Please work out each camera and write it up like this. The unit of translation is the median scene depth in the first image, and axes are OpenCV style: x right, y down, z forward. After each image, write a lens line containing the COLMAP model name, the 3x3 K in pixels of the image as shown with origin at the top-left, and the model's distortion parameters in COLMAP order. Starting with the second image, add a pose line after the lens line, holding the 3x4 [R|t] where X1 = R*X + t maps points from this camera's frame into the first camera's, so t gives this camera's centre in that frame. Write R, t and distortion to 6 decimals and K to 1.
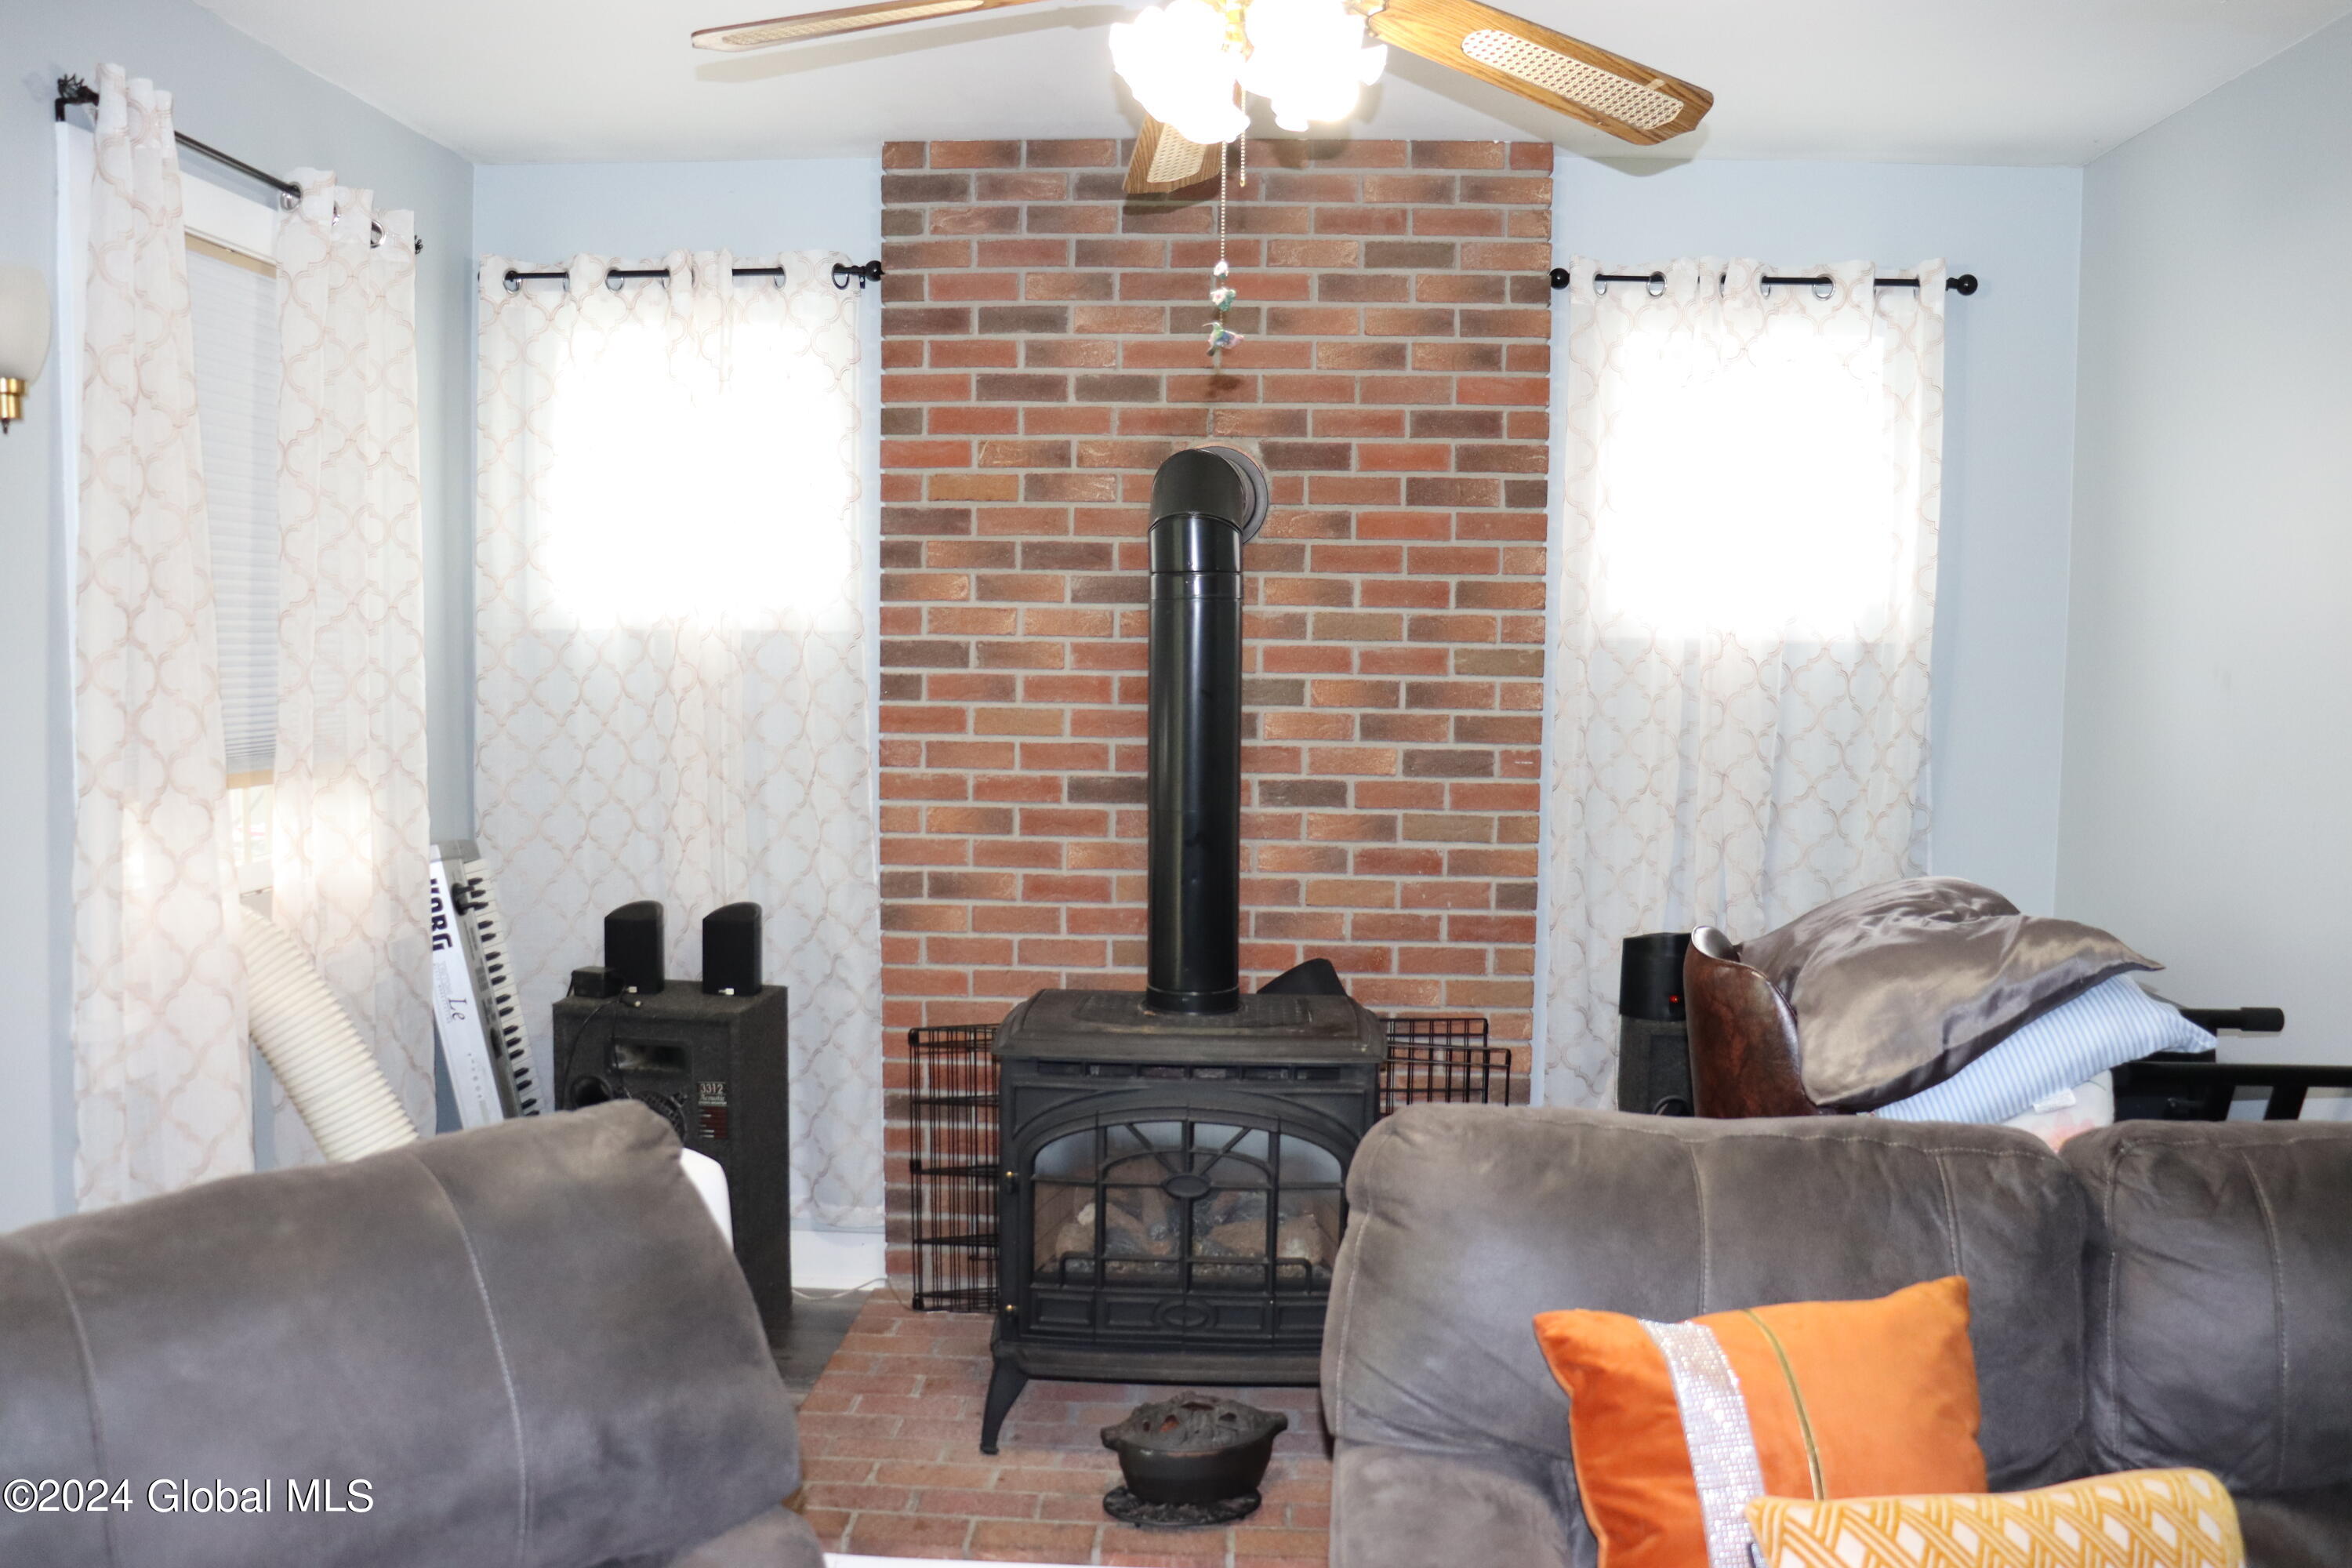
lens RADIAL K [[1946.5, 0, 1176.6], [0, 1946.5, 782.4], [0, 0, 1]] dist [-0.179542, 0.162436]
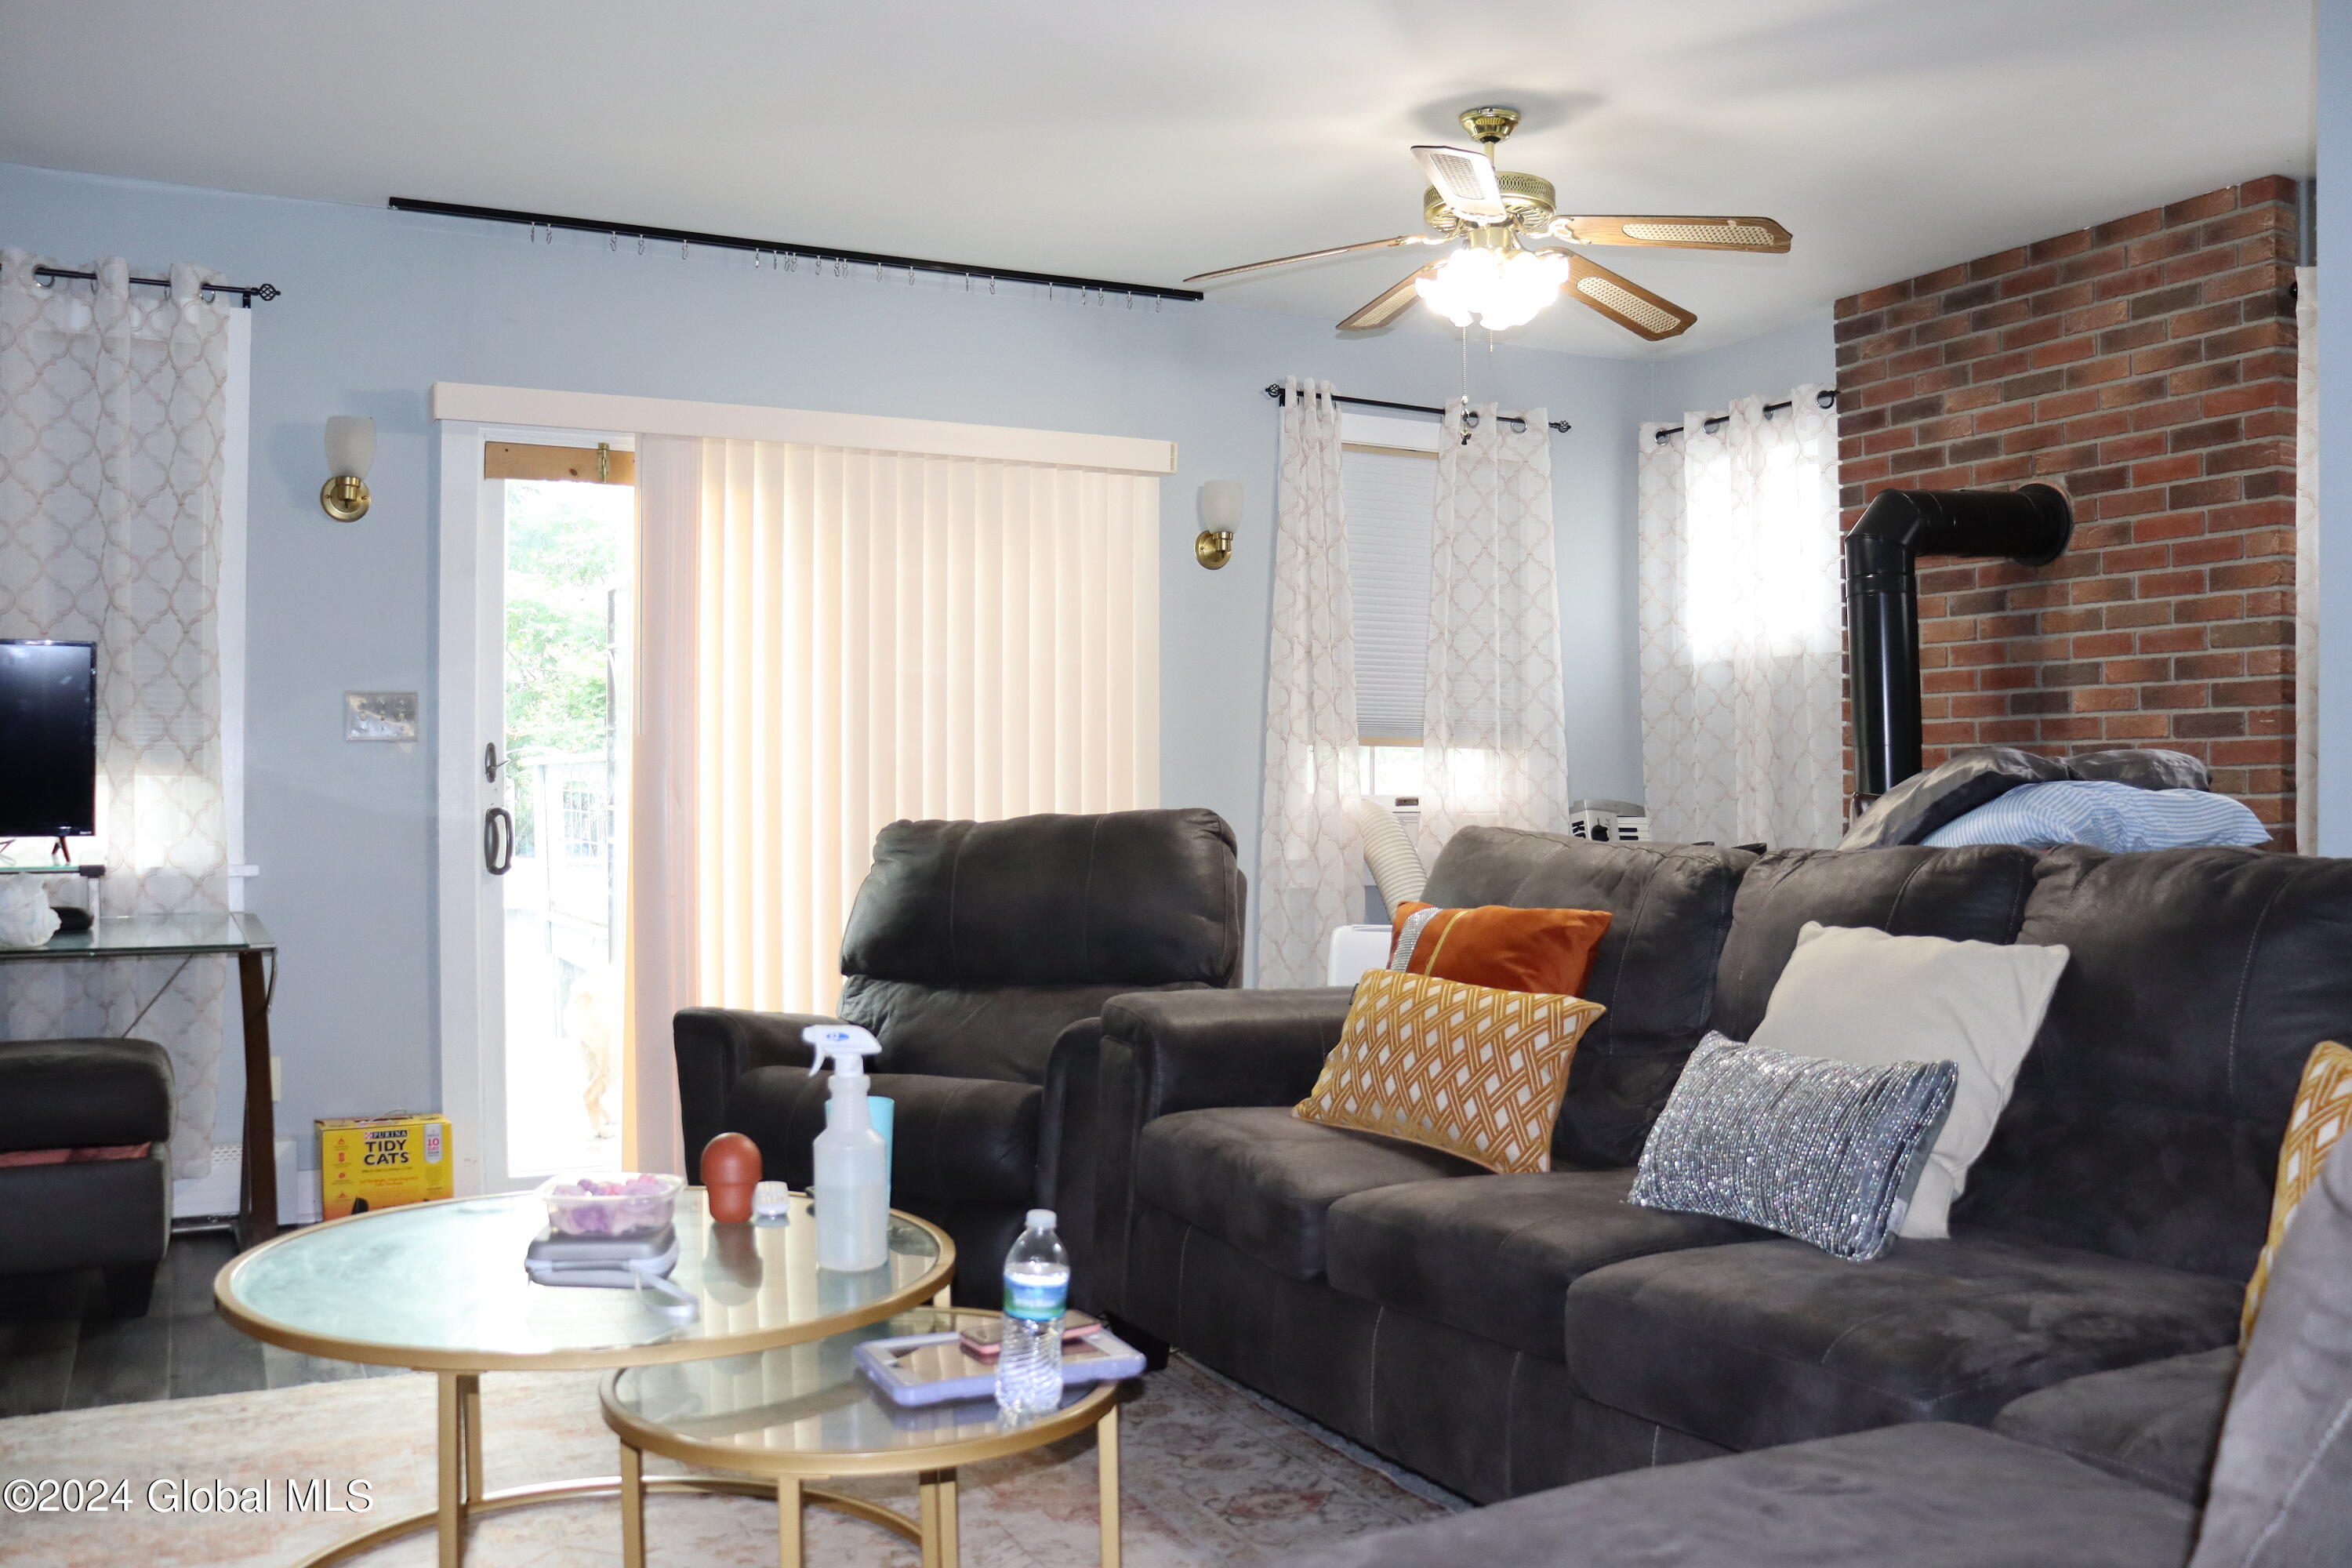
lens RADIAL K [[1946.5, 0, 1172.5], [0, 1946.5, 786.1], [0, 0, 1]] dist [-0.179542, 0.162436]
pose [[0.505751, -0.015811, -0.862535, 0.795659], [-0.057222, 0.997015, -0.051828, 0.120854], [0.860780, 0.075568, 0.503336, -0.095655]]
